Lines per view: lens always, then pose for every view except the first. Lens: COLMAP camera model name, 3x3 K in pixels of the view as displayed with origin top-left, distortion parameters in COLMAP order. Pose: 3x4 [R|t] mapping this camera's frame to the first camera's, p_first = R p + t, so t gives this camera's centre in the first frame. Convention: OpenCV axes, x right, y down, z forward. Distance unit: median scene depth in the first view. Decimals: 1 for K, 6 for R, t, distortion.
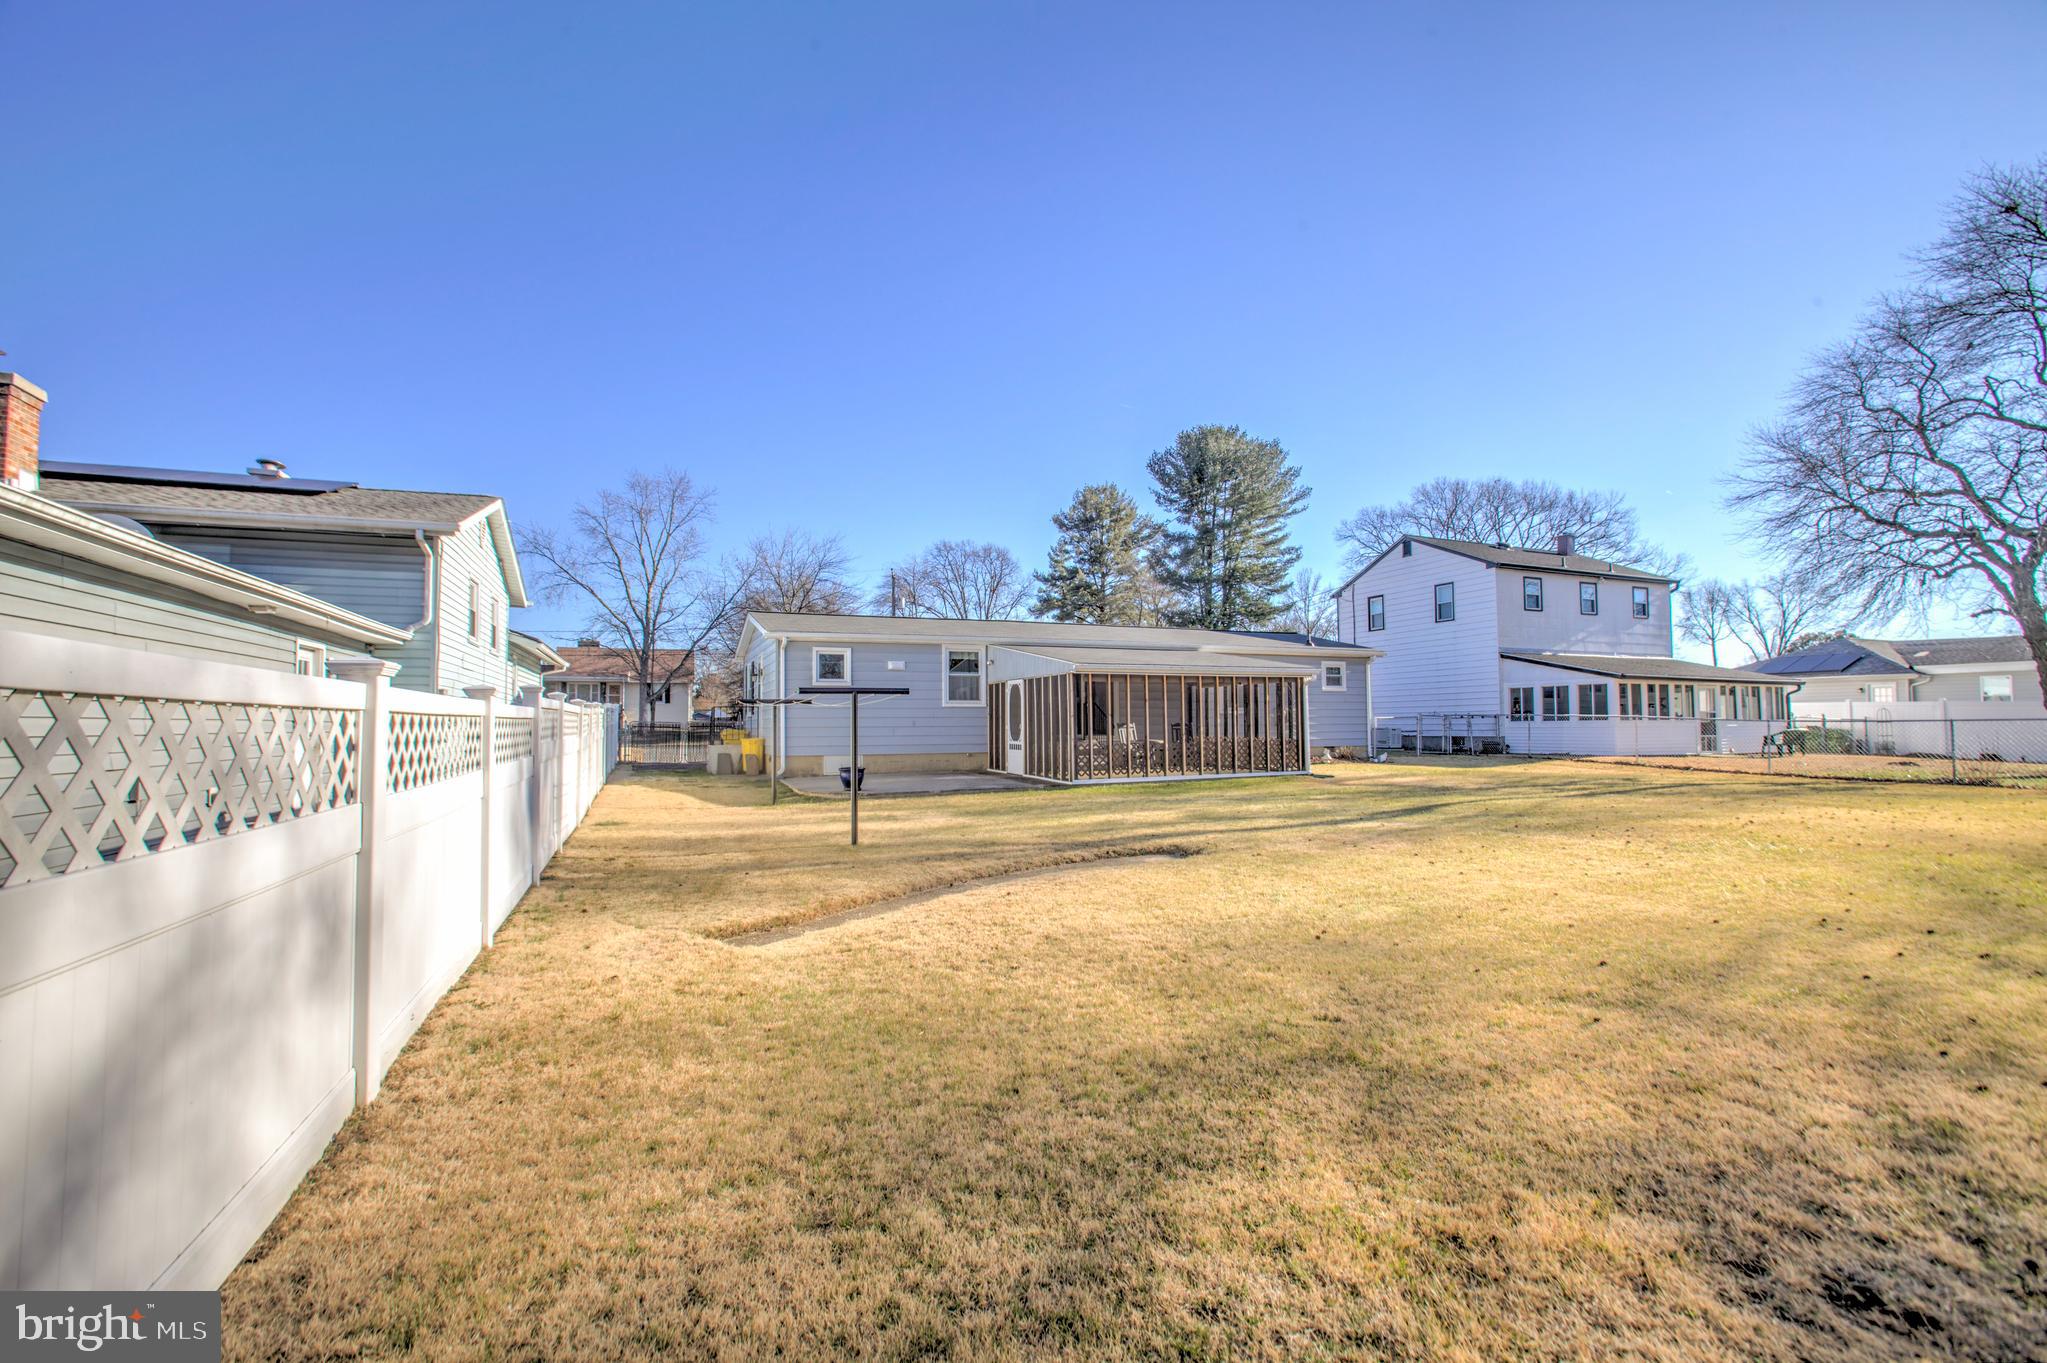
lens RADIAL K [[932.1, 0, 1023.5], [0, 932.1, 681.5], [0, 0, 1]] dist [-0.080252, 0.000121]
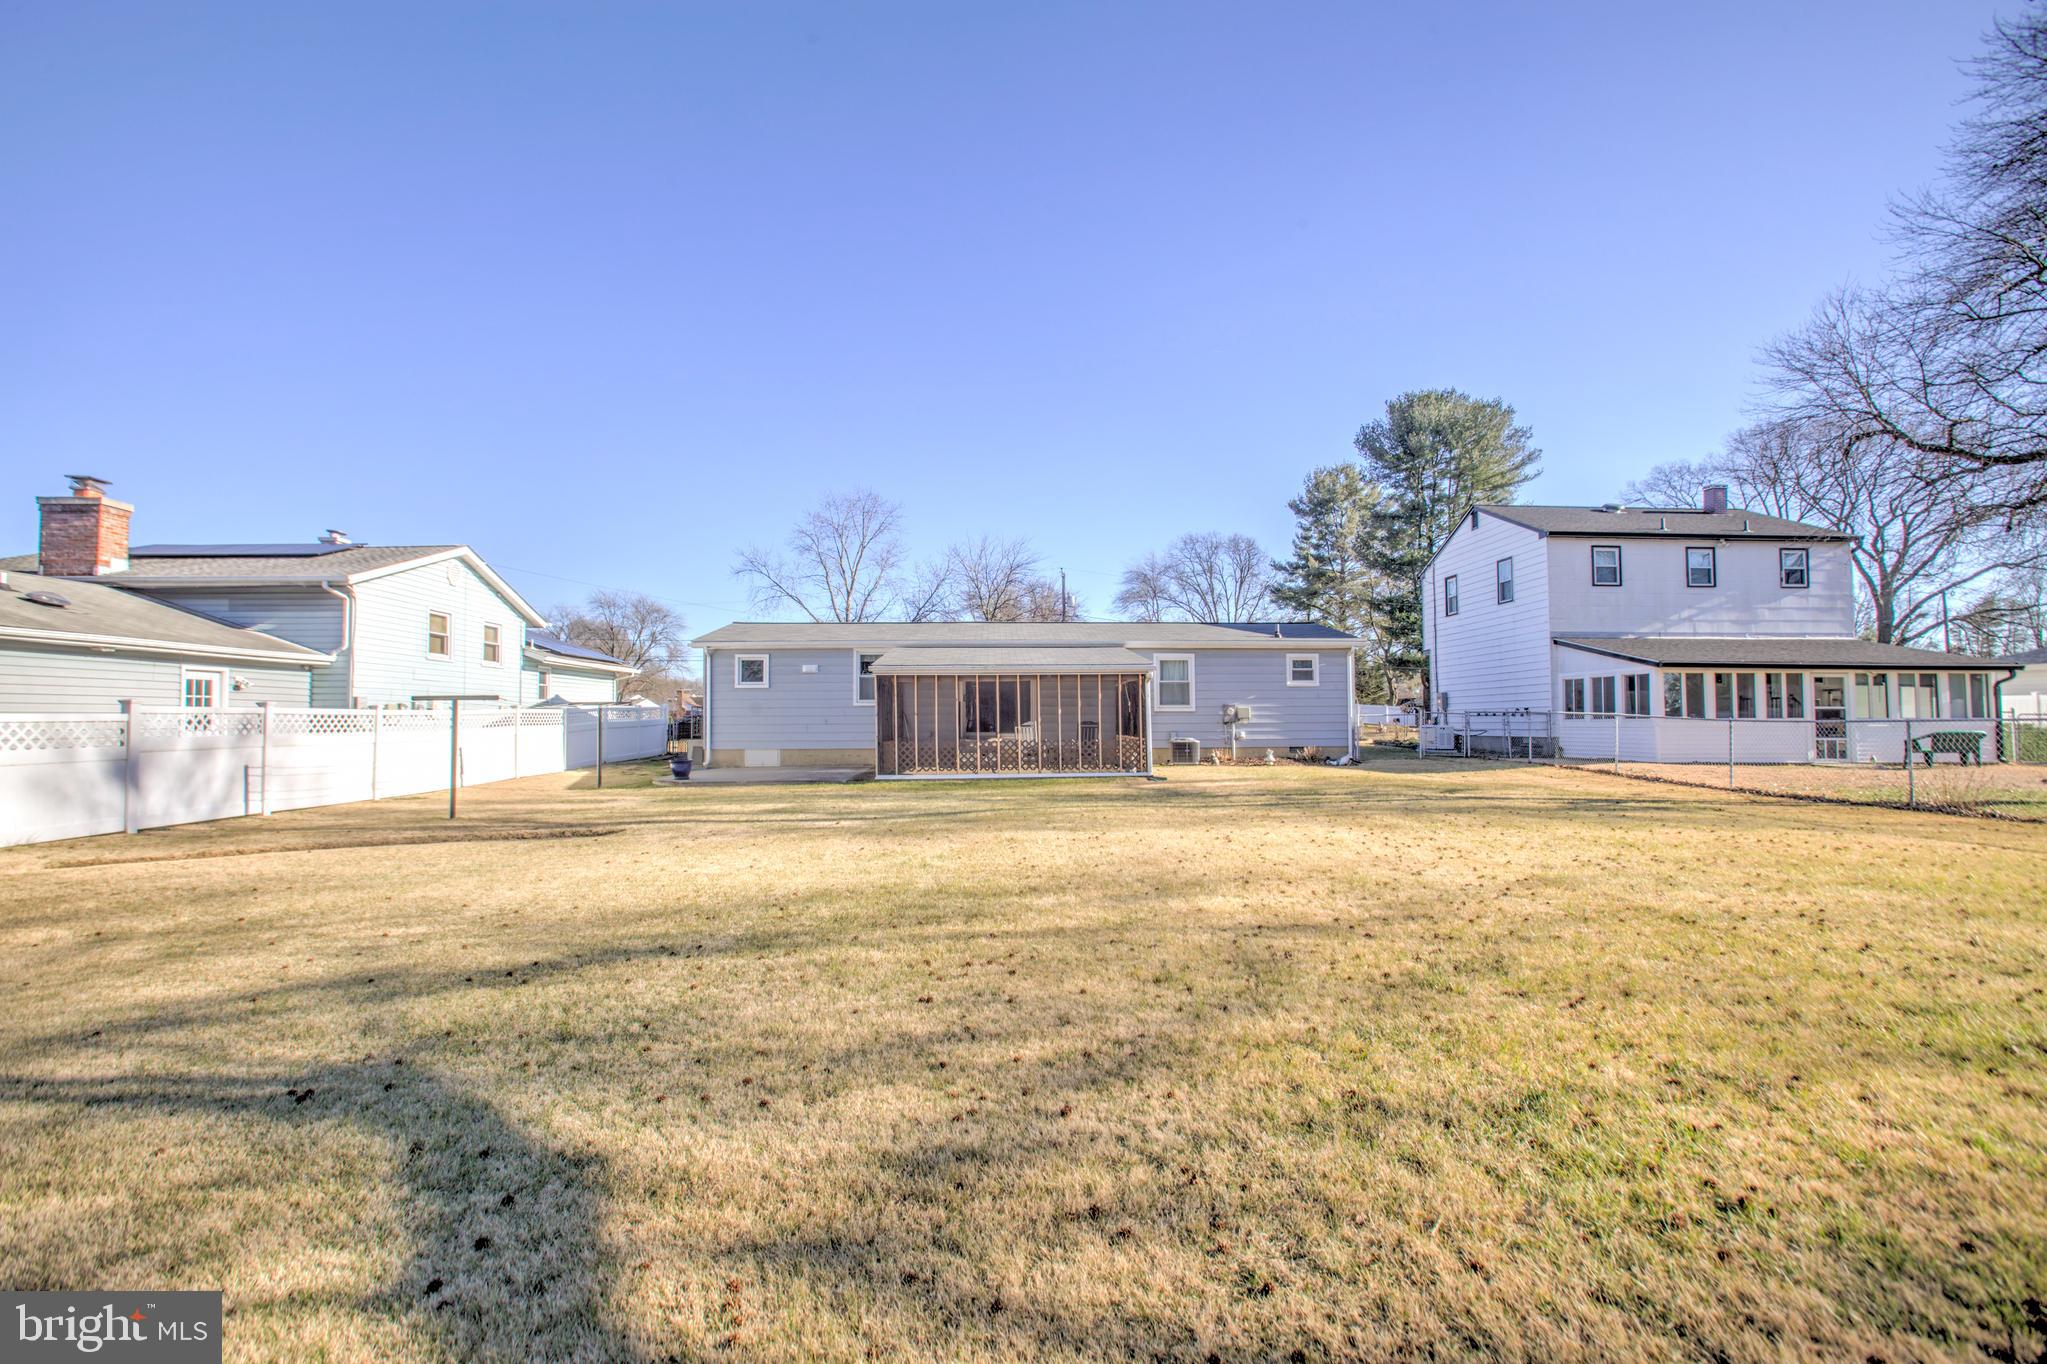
lens RADIAL K [[926.4, 0, 1022.0], [0, 926.4, 691.8], [0, 0, 1]] dist [-0.056442, -0.000106]
pose [[0.939497, -0.009556, -0.342423, 0.344801], [0.015814, 0.999755, 0.015490, -0.002280], [0.342191, -0.019968, 0.939418, 0.038029]]
